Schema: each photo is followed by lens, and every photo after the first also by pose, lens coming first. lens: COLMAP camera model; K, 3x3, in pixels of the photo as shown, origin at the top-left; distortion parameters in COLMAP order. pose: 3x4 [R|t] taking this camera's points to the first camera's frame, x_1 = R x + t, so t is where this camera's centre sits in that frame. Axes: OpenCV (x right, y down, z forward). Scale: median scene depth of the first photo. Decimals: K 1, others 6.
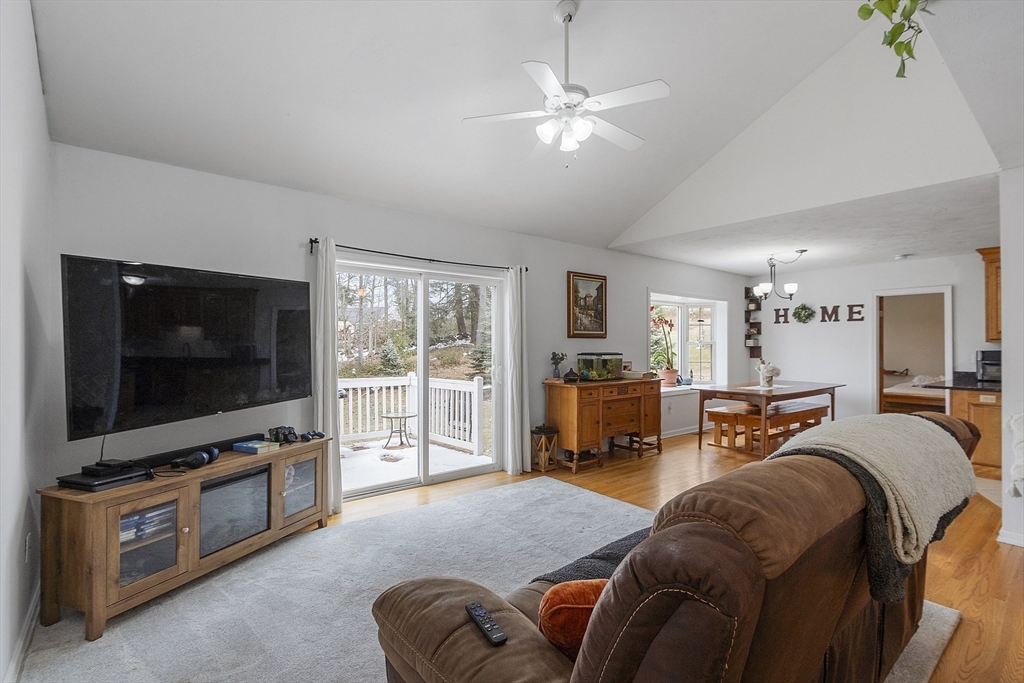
lens RADIAL K [[475.2, 0, 511.3], [0, 475.2, 347.8], [0, 0, 1]] dist [0.000080, 0.000098]
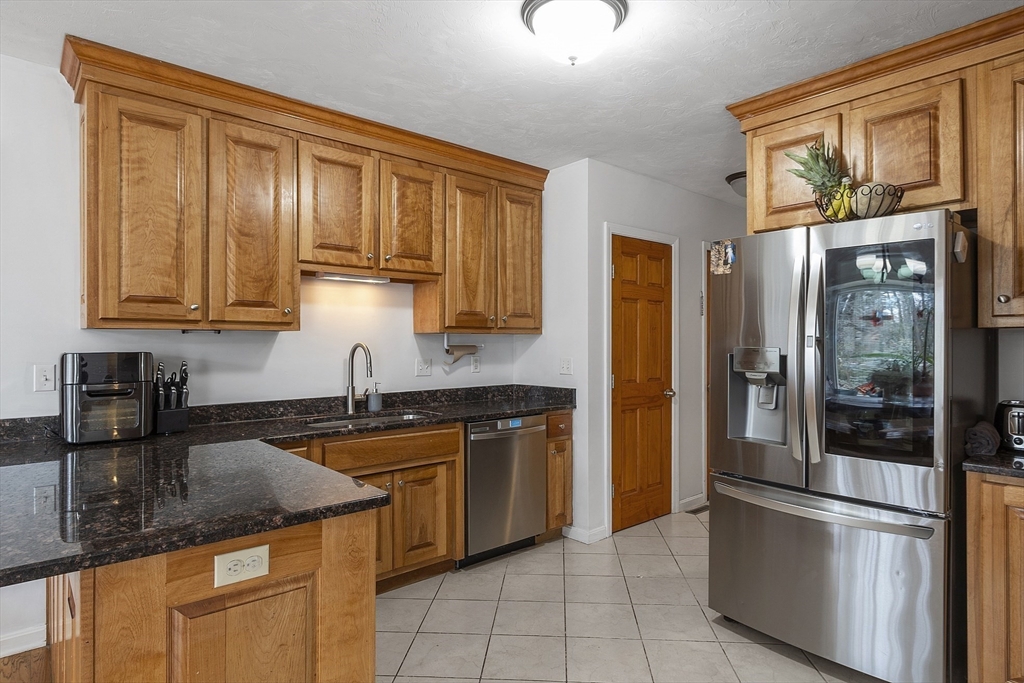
lens RADIAL K [[530.1, 0, 505.5], [0, 530.1, 339.1], [0, 0, 1]] dist [0.021940, -0.000038]
pose [[-0.056850, 0.003676, 0.998376, 0.485806], [0.001701, 0.999992, -0.003585, -0.001157], [-0.998381, 0.001494, -0.056855, 0.585617]]
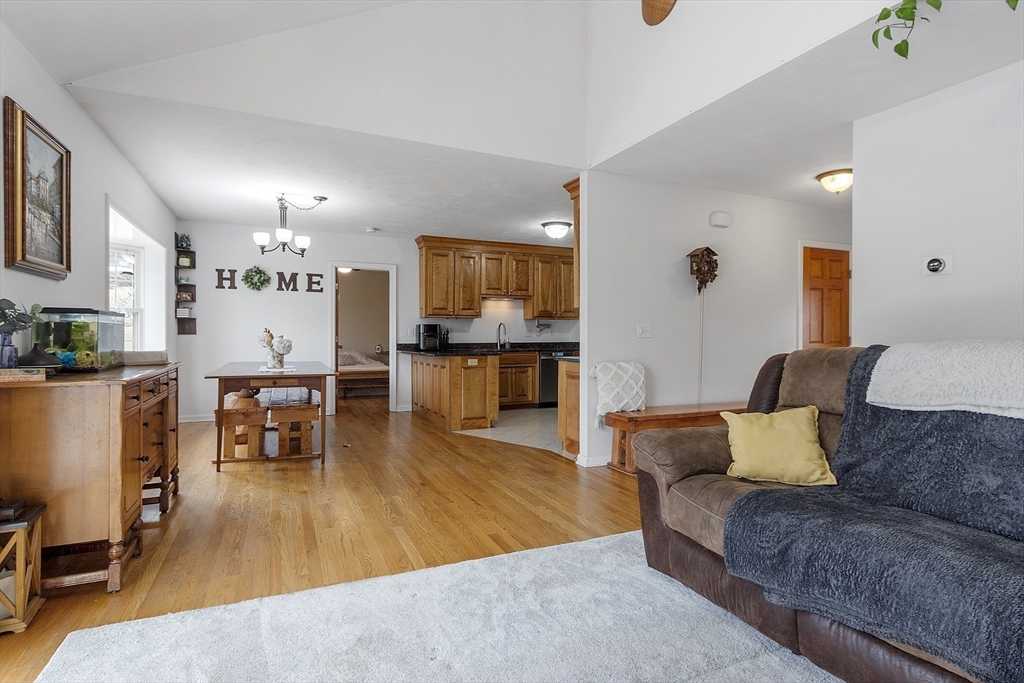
lens RADIAL K [[530.1, 0, 505.5], [0, 530.1, 339.1], [0, 0, 1]] dist [0.021940, -0.000038]
pose [[0.250031, -0.004879, 0.968226, -0.167668], [0.001054, 0.999988, 0.004766, 0.029174], [-0.968237, -0.000171, 0.250033, 0.390445]]
